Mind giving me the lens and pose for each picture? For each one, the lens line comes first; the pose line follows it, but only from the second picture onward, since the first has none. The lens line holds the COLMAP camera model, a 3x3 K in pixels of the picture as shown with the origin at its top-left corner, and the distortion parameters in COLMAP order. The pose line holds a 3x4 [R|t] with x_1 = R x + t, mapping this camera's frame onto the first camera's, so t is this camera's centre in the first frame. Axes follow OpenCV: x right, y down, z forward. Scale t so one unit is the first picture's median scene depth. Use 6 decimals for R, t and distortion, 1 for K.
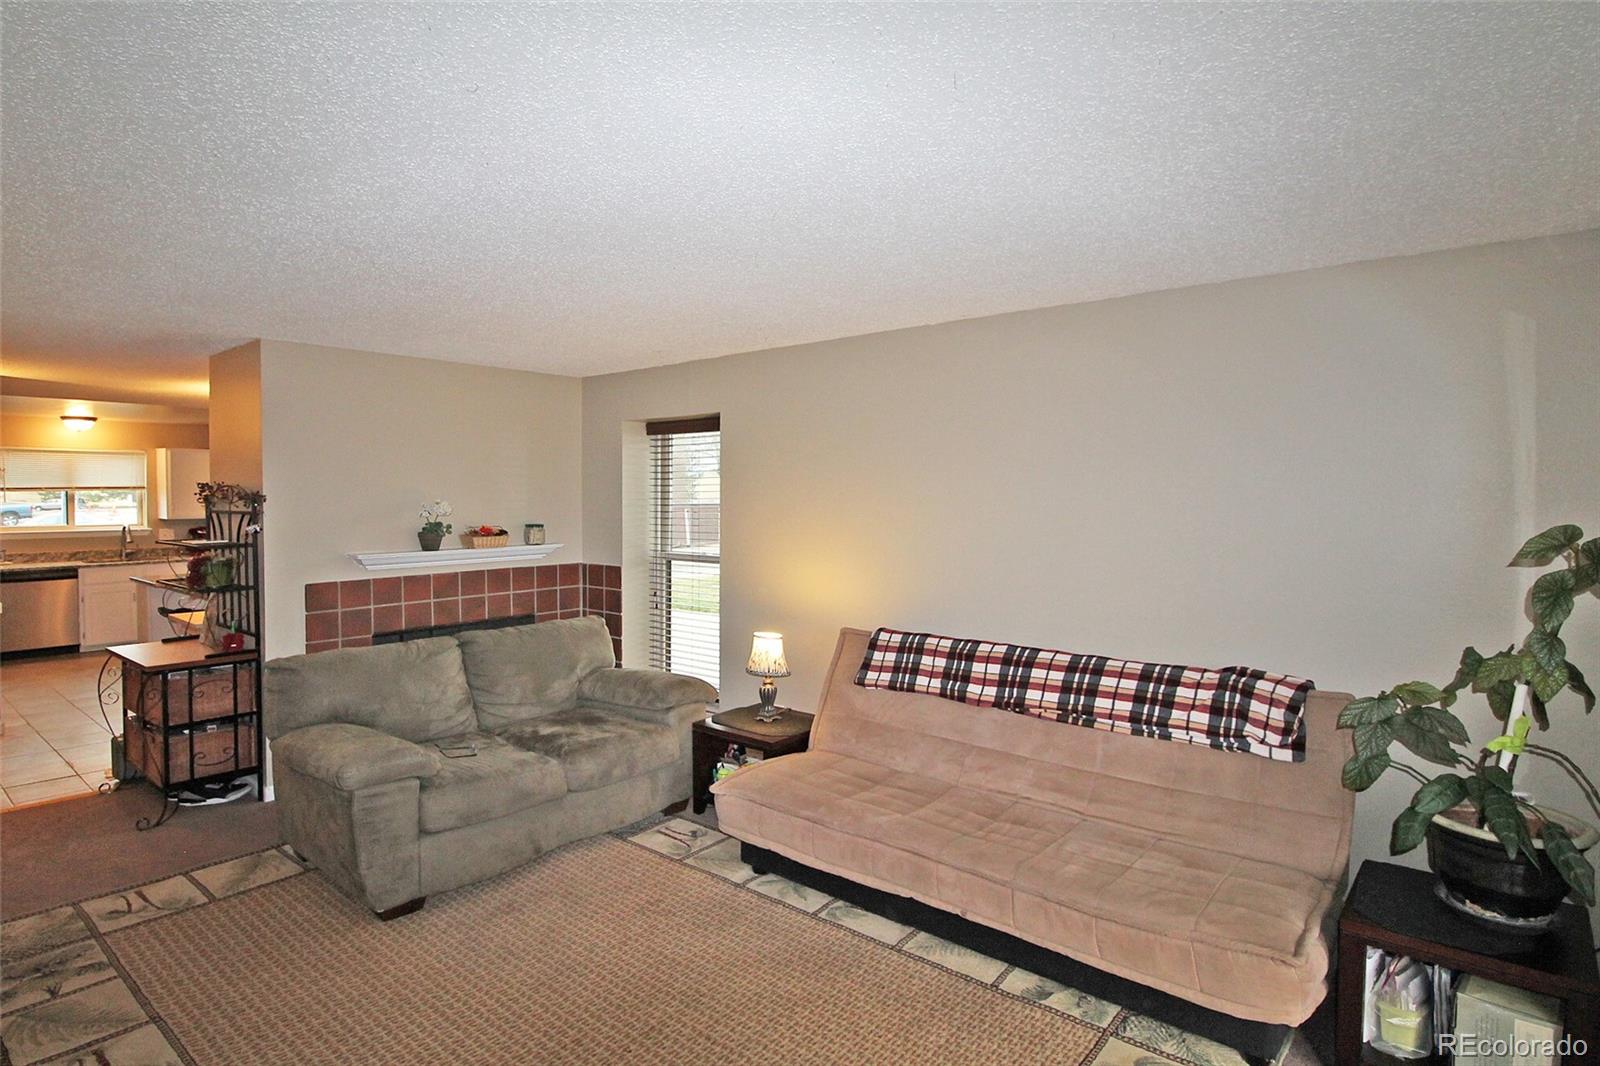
lens RADIAL K [[859.9, 0, 806.2], [0, 859.9, 512.0], [0, 0, 1]] dist [-0.002163, -0.002297]
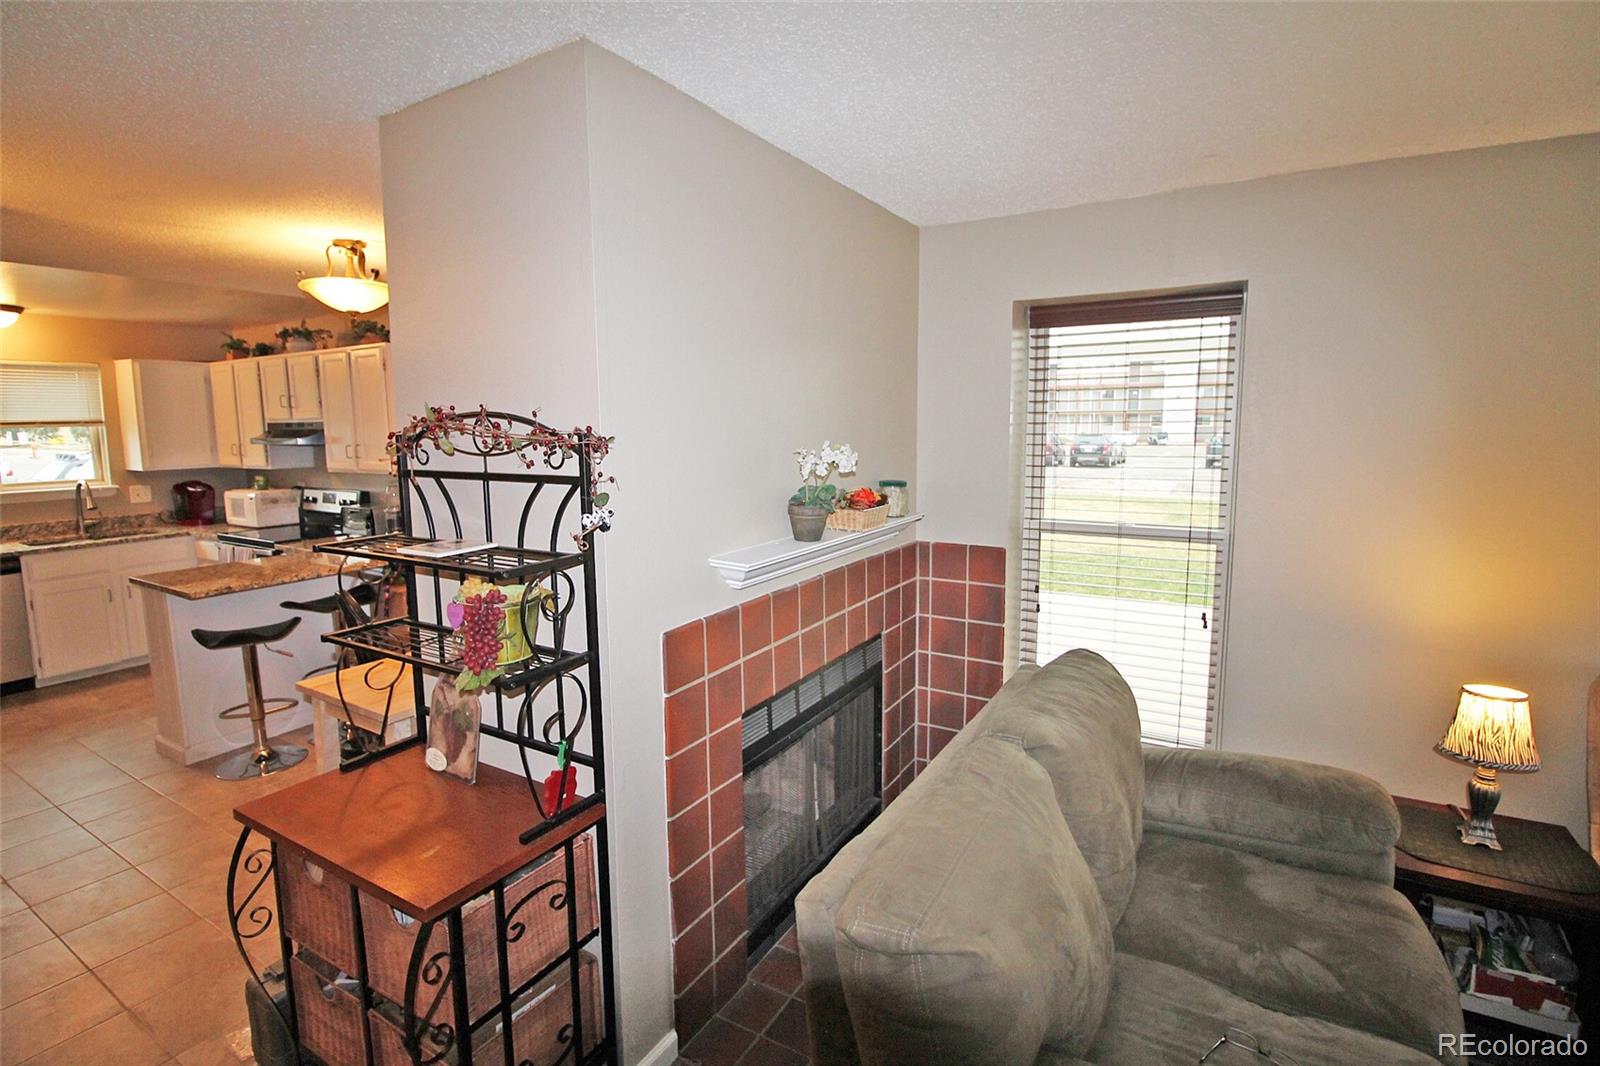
lens RADIAL K [[864.4, 0, 800.0], [0, 864.4, 533.0], [0, 0, 1]] dist [-0.012277, -0.000958]
pose [[0.995975, -0.018409, 0.087725, -0.540506], [0.009345, 0.994675, 0.102638, -0.013701], [-0.089148, -0.101405, 0.990843, 0.540158]]
